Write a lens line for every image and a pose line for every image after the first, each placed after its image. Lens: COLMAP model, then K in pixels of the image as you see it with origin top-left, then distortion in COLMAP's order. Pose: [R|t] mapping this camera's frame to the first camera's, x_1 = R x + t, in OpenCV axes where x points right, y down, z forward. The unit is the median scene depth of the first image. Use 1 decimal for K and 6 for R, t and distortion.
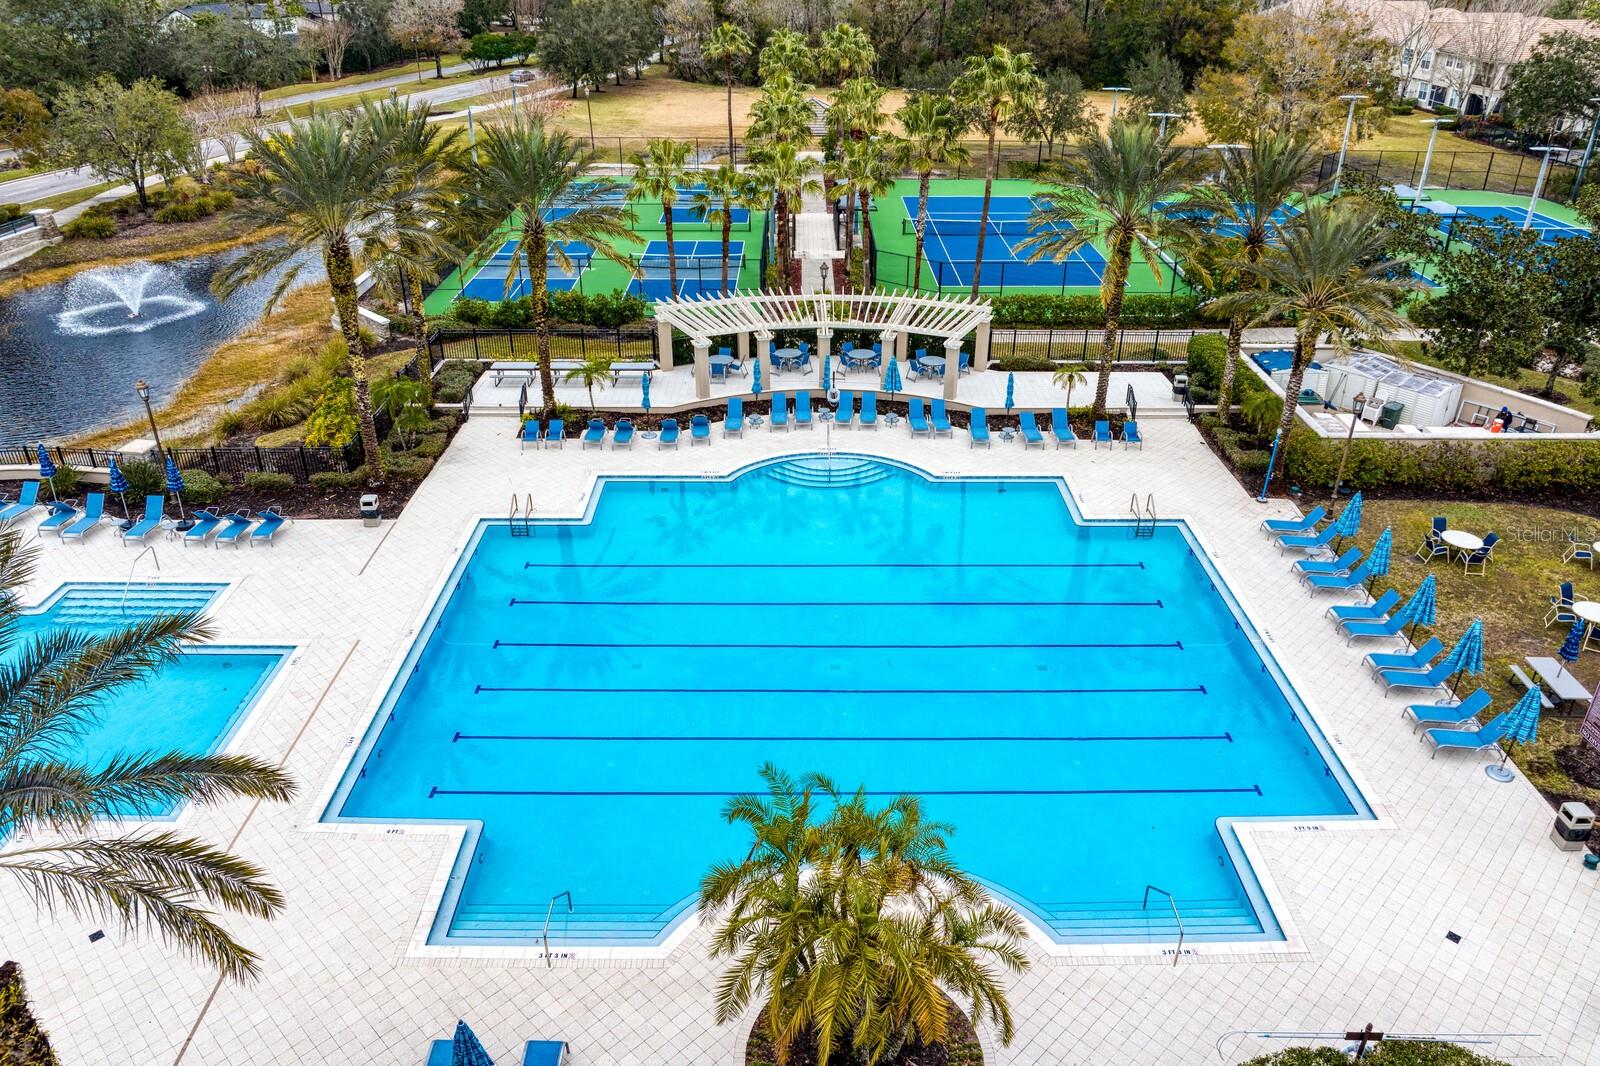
lens RADIAL K [[1118.6, 0, 807.3], [0, 1118.6, 528.9], [0, 0, 1]] dist [-0.038913, -0.000085]
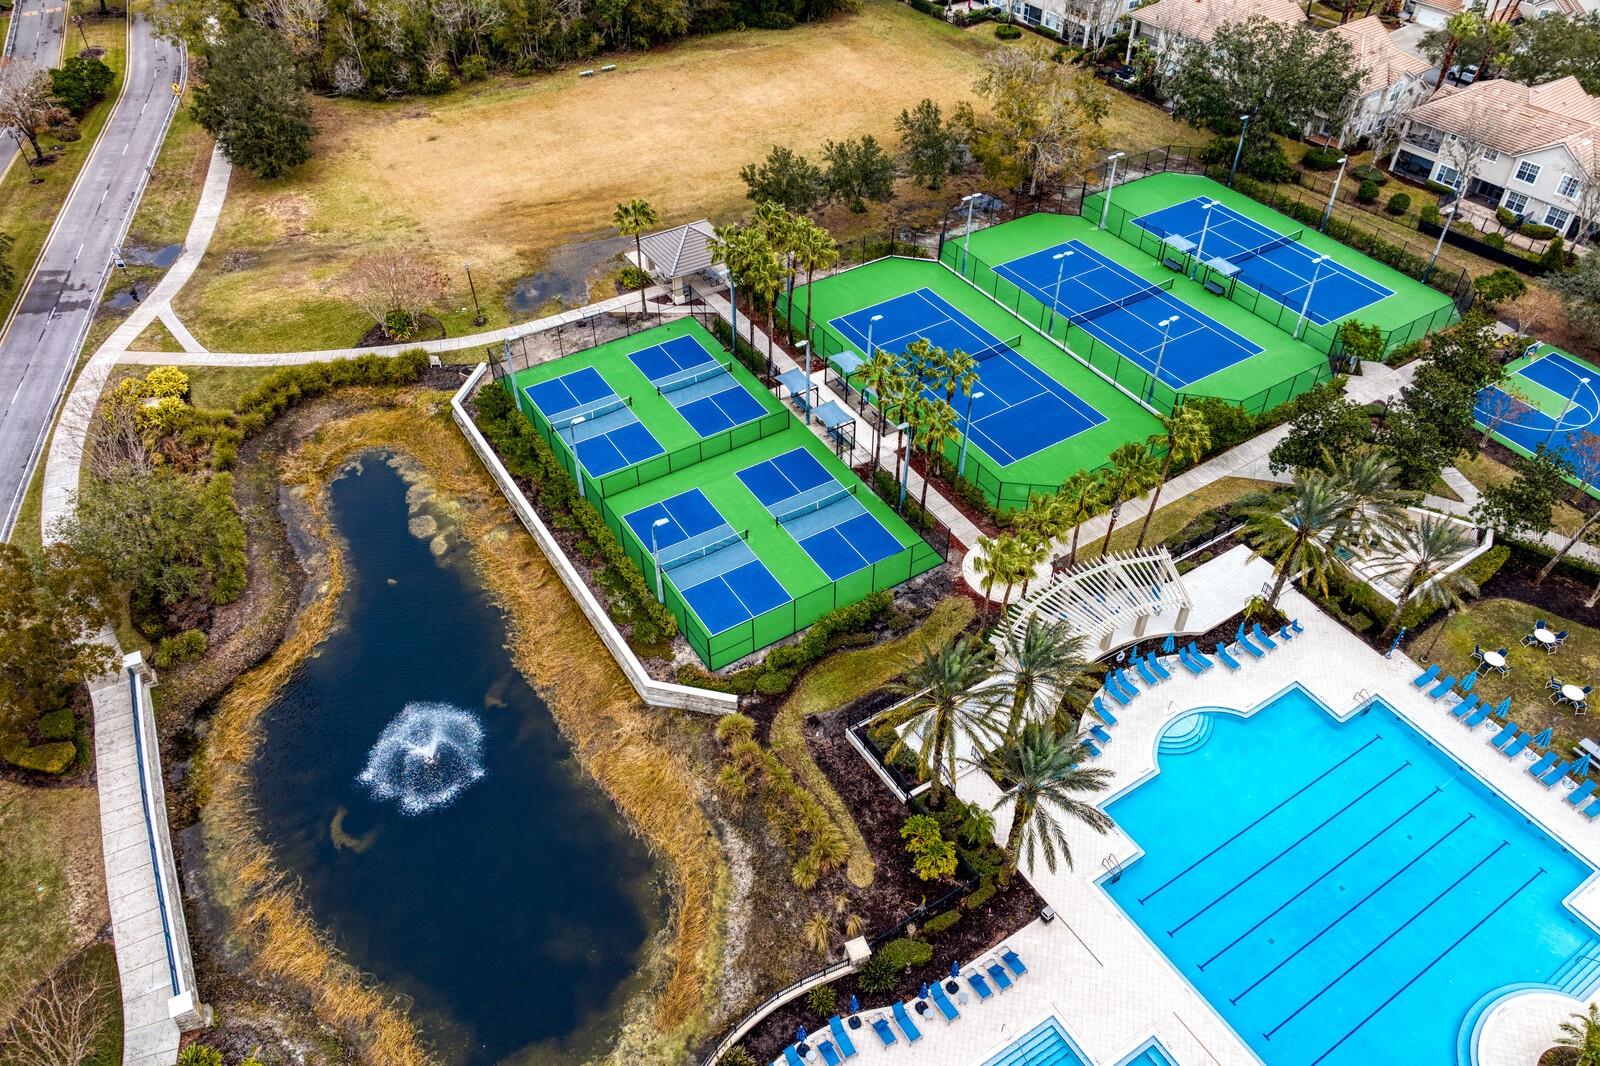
lens RADIAL K [[1118.6, 0, 807.3], [0, 1118.6, 528.9], [0, 0, 1]] dist [-0.038913, -0.000085]
pose [[0.849162, -0.355703, 0.390383, -1.045459], [0.248493, 0.921340, 0.298970, -1.013719], [-0.466020, -0.156867, 0.870757, -0.096889]]
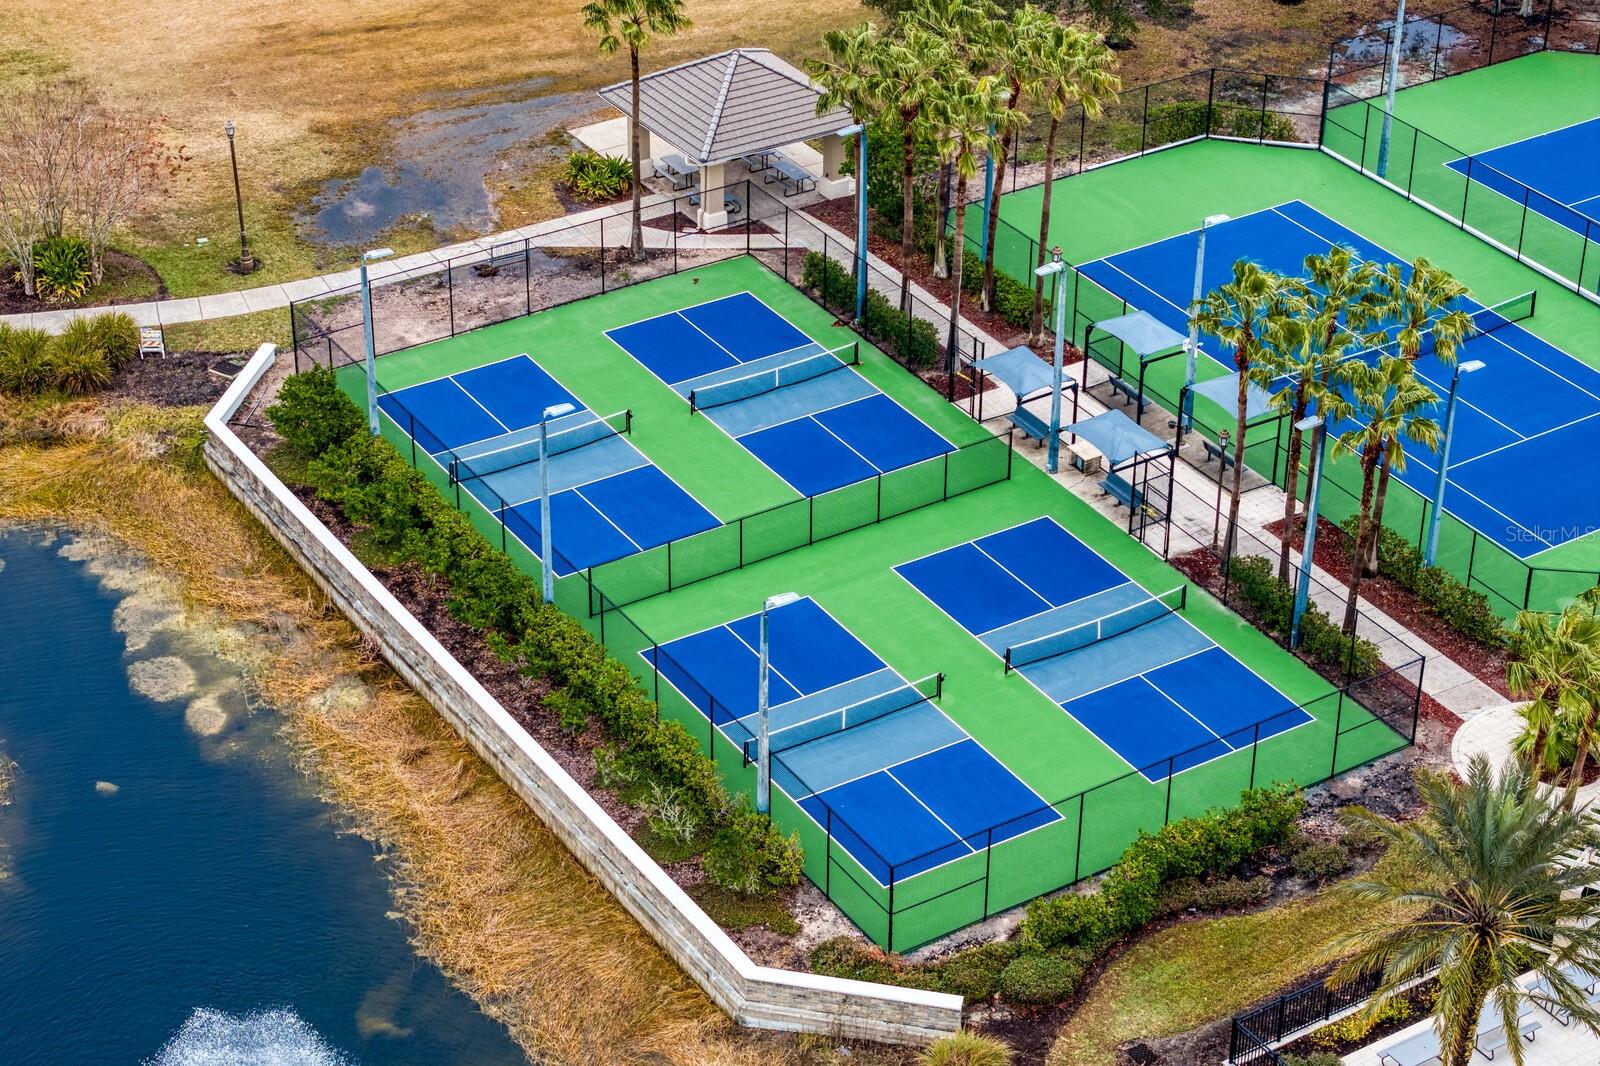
lens RADIAL K [[3182.3, 0, 774.8], [0, 3182.3, 533.9], [0, 0, 1]] dist [-0.162551, 1.042650]
pose [[0.853064, -0.273798, 0.444203, -1.520408], [0.246895, 0.961750, 0.118659, -0.858355], [-0.459701, 0.008448, 0.888034, -0.401874]]
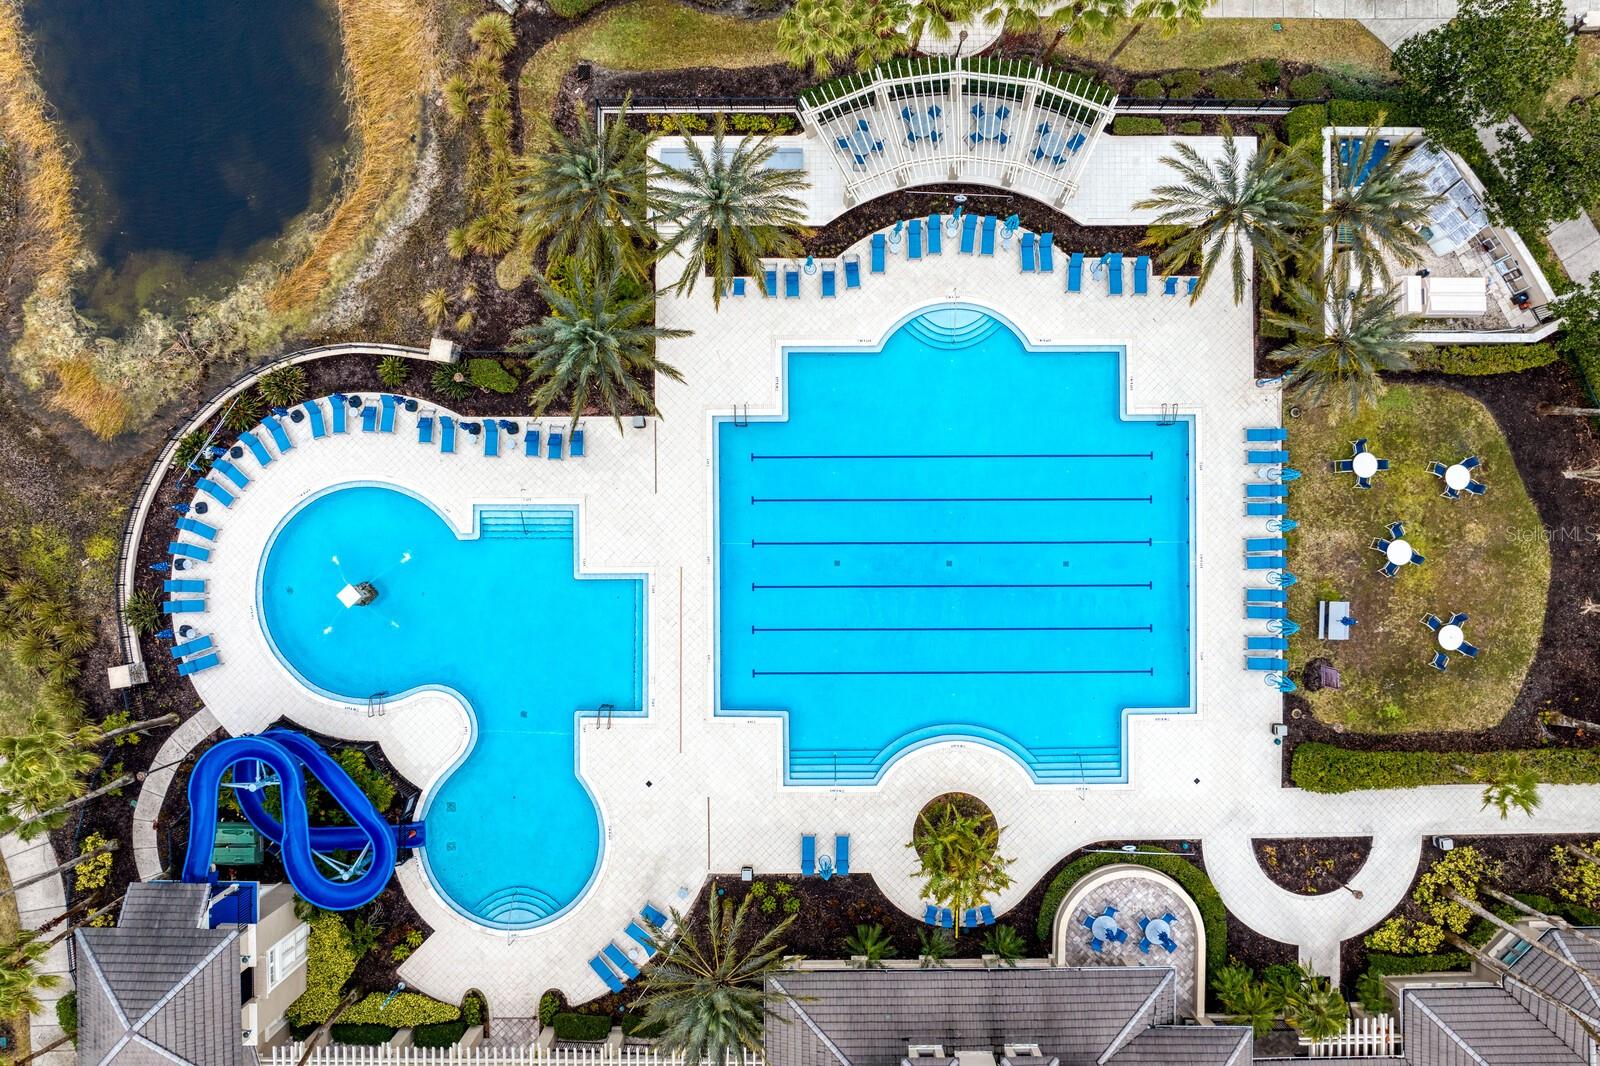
lens RADIAL K [[1118.6, 0, 807.3], [0, 1118.6, 528.9], [0, 0, 1]] dist [-0.038913, -0.000085]
pose [[0.999981, 0.005353, 0.003158, -0.169703], [-0.005340, 0.480170, 0.877159, -1.189275], [0.003179, -0.877159, 0.480190, 0.168204]]
